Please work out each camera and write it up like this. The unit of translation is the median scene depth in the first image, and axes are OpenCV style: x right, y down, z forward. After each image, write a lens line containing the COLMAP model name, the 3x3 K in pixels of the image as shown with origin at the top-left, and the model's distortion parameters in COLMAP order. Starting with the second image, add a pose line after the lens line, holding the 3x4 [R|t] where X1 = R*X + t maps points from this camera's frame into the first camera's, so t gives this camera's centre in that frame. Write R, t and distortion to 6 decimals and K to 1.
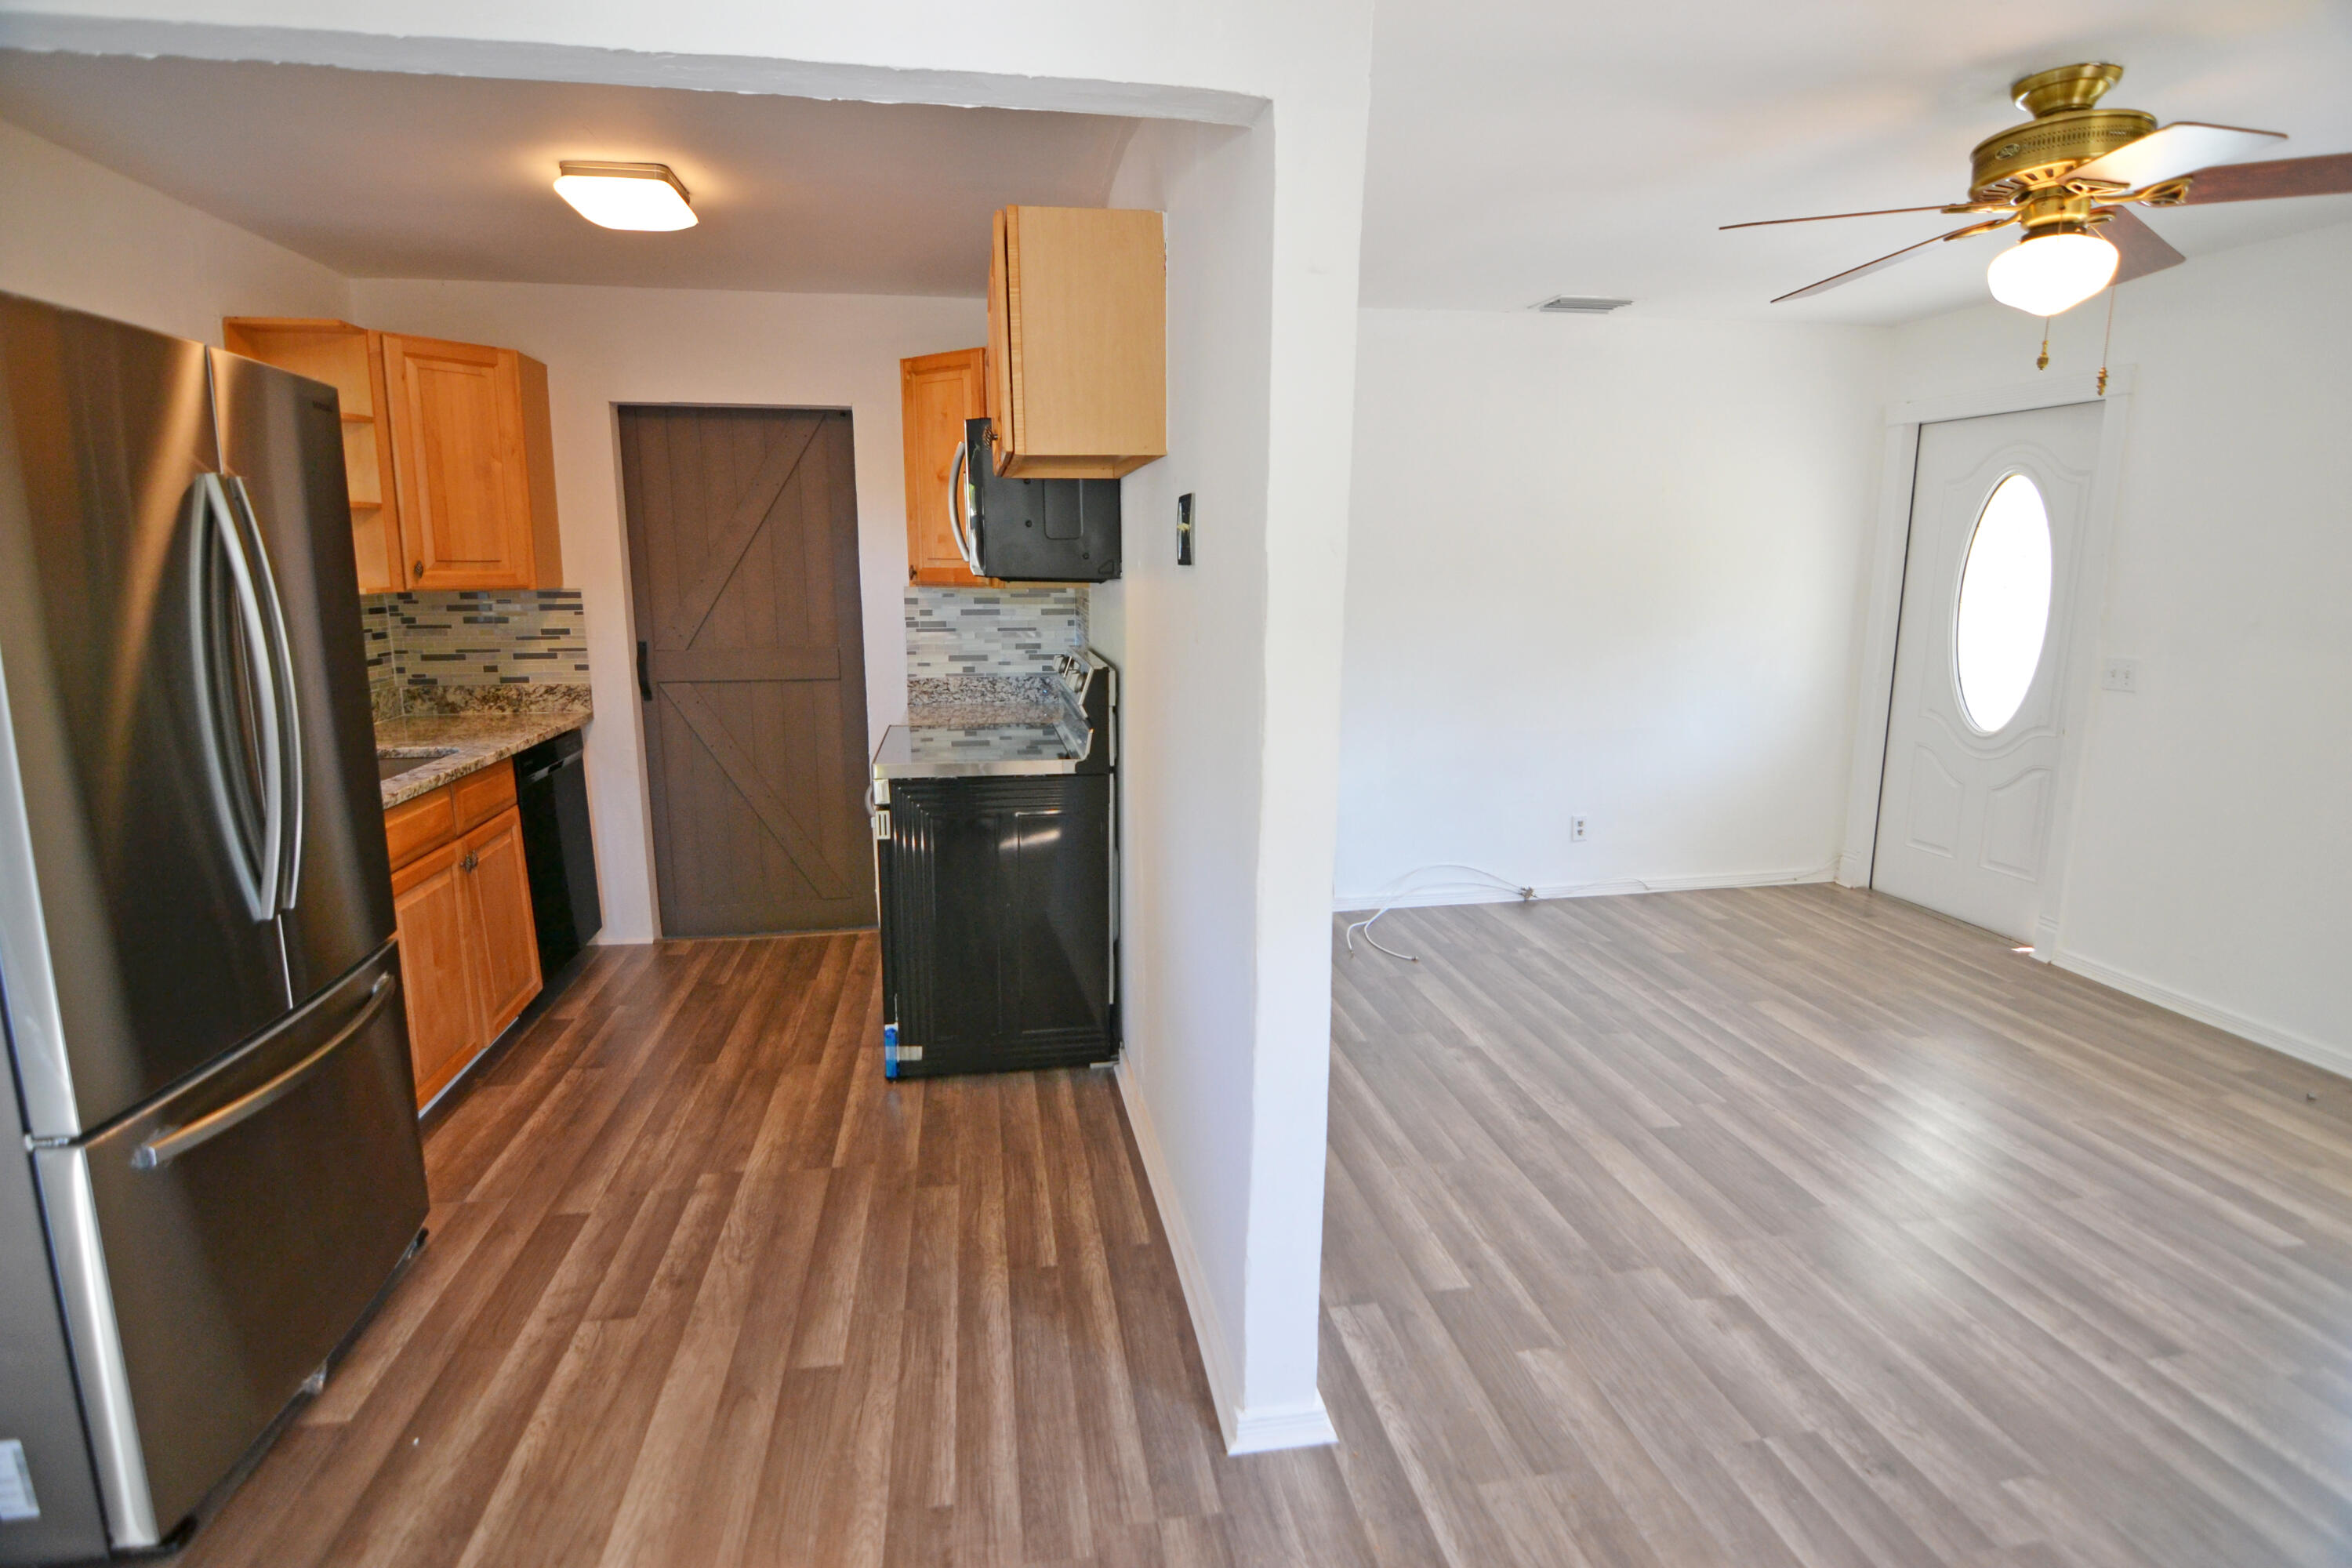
lens RADIAL K [[1155.0, 0, 1183.3], [0, 1155.0, 778.0], [0, 0, 1]] dist [-0.015505, -0.002411]
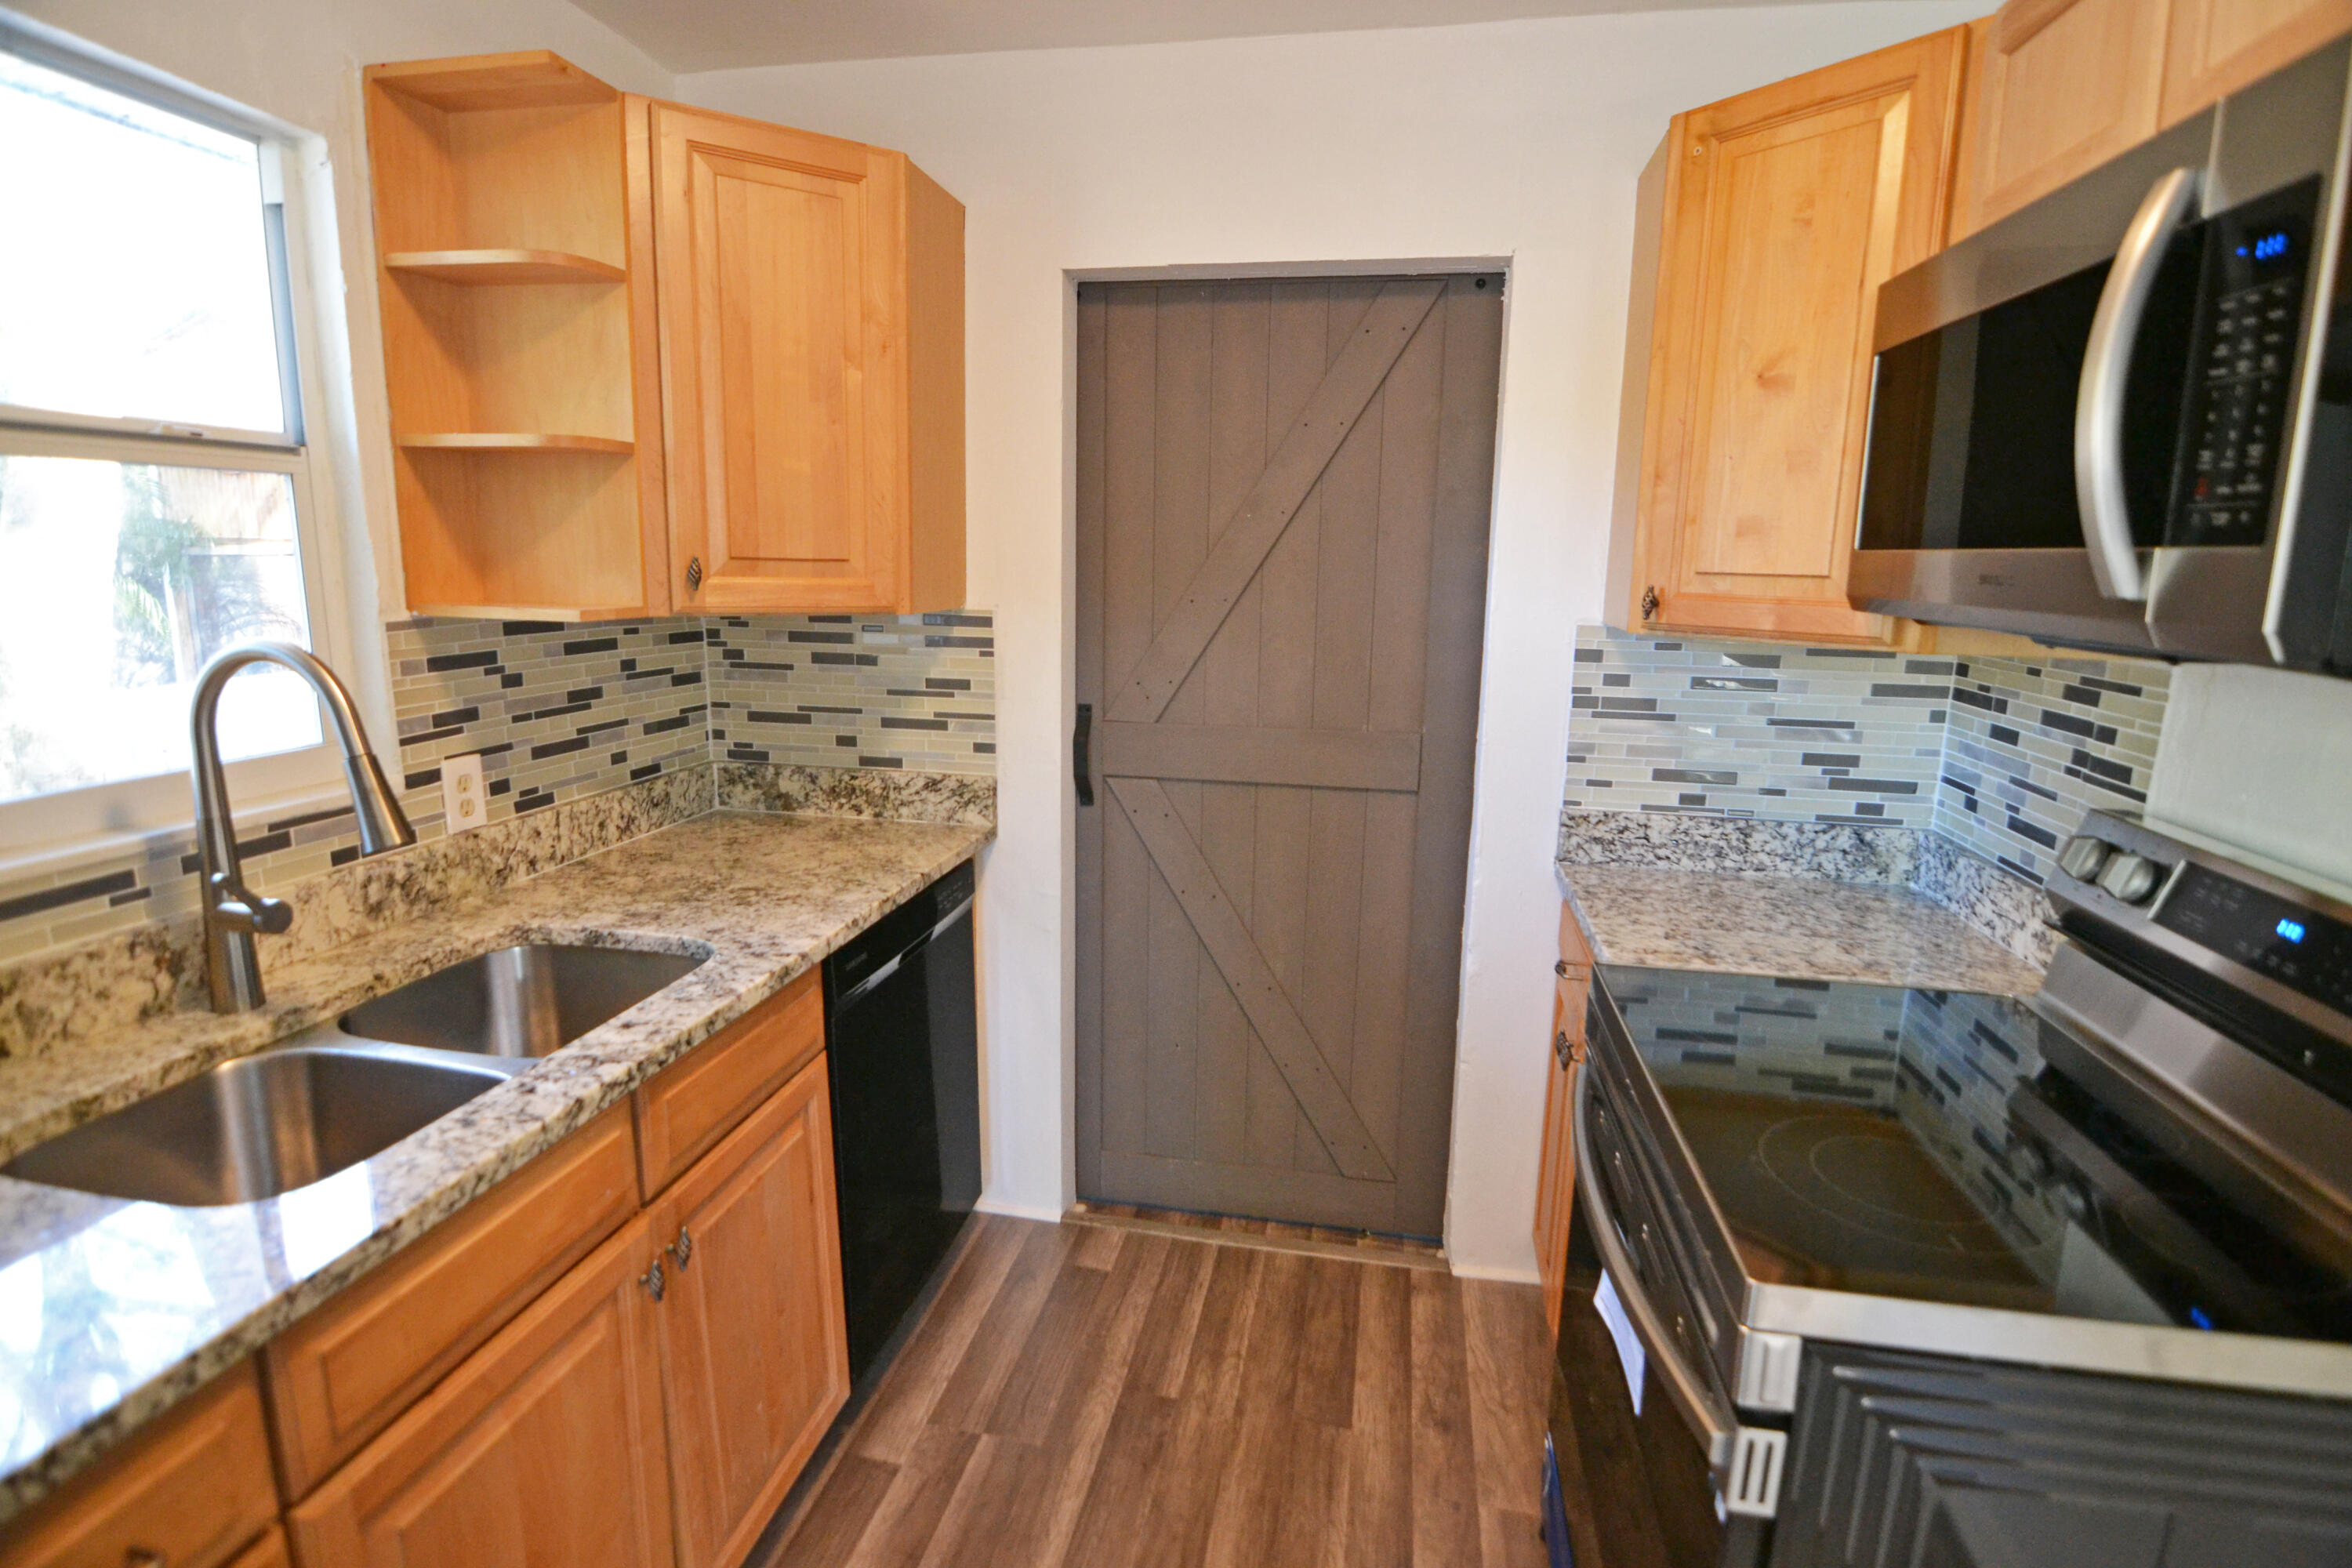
lens RADIAL K [[1155.0, 0, 1172.4], [0, 1155.0, 774.7], [0, 0, 1]] dist [-0.015505, -0.002411]
pose [[0.932094, 0.081924, -0.352831, -0.236852], [-0.082886, 0.996482, 0.012410, -0.099381], [0.352606, 0.017677, 0.935605, 0.505482]]
